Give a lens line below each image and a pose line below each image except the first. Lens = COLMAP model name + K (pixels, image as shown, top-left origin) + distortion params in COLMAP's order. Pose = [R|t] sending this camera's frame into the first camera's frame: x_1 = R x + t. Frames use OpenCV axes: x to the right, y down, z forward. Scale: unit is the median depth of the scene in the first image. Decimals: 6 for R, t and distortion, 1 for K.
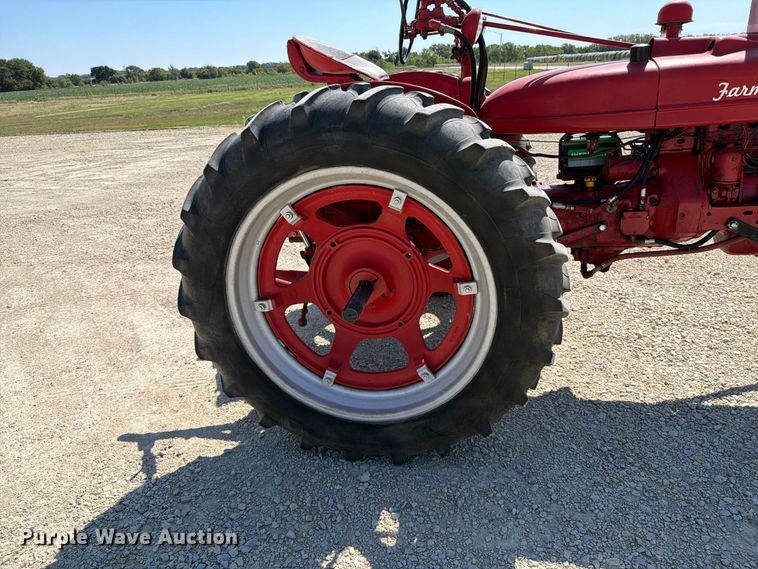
lens RADIAL K [[537.3, 0, 379.0], [0, 537.3, 284.5], [0, 0, 1]] dist [0.003147, 0.001028]
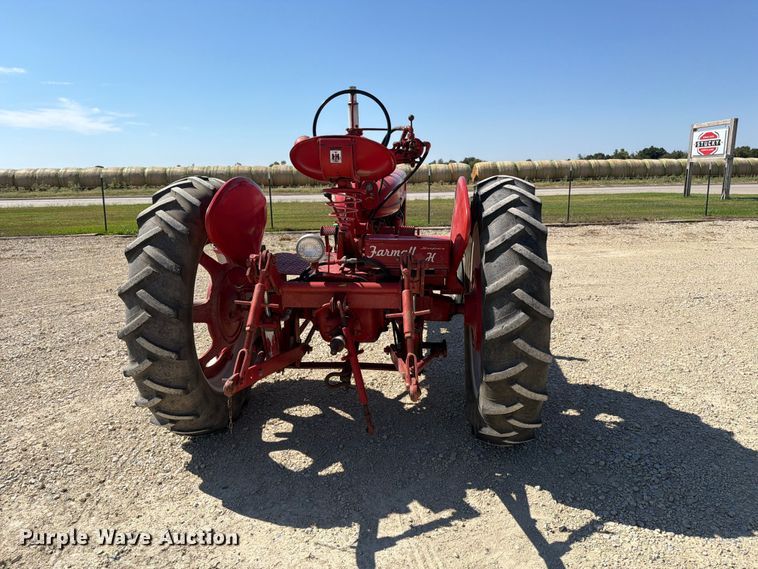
lens RADIAL K [[531.4, 0, 383.1], [0, 531.4, 282.6], [0, 0, 1]] dist [0.123777, -0.176270]
pose [[-0.119492, -0.149464, 0.981520, -1.347587], [0.393729, 0.900408, 0.185046, -0.423603], [-0.911427, 0.408565, -0.048743, 1.250550]]
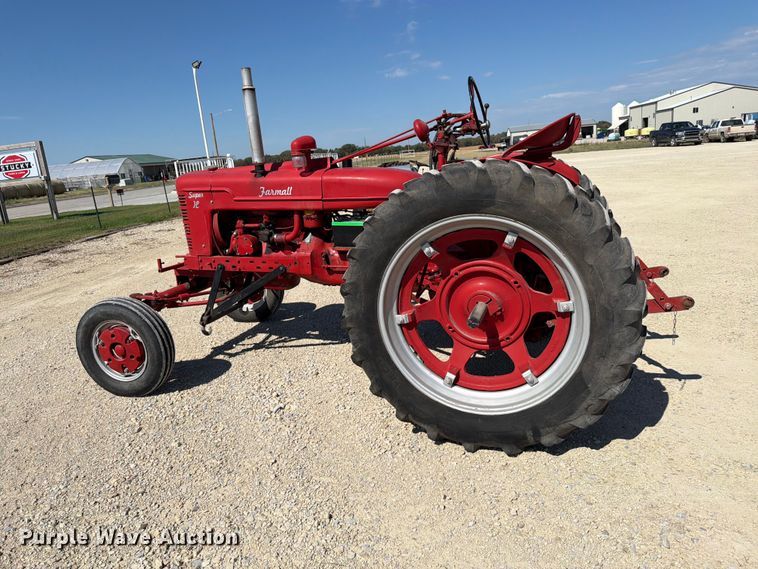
lens RADIAL K [[537.7, 0, 375.6], [0, 537.7, 287.4], [0, 0, 1]] dist [0.118696, -0.187753]
pose [[-0.979341, 0.105733, 0.172370, 0.137780], [0.187107, 0.797108, 0.574117, -1.085782], [-0.076694, 0.594508, -0.800424, 2.609441]]
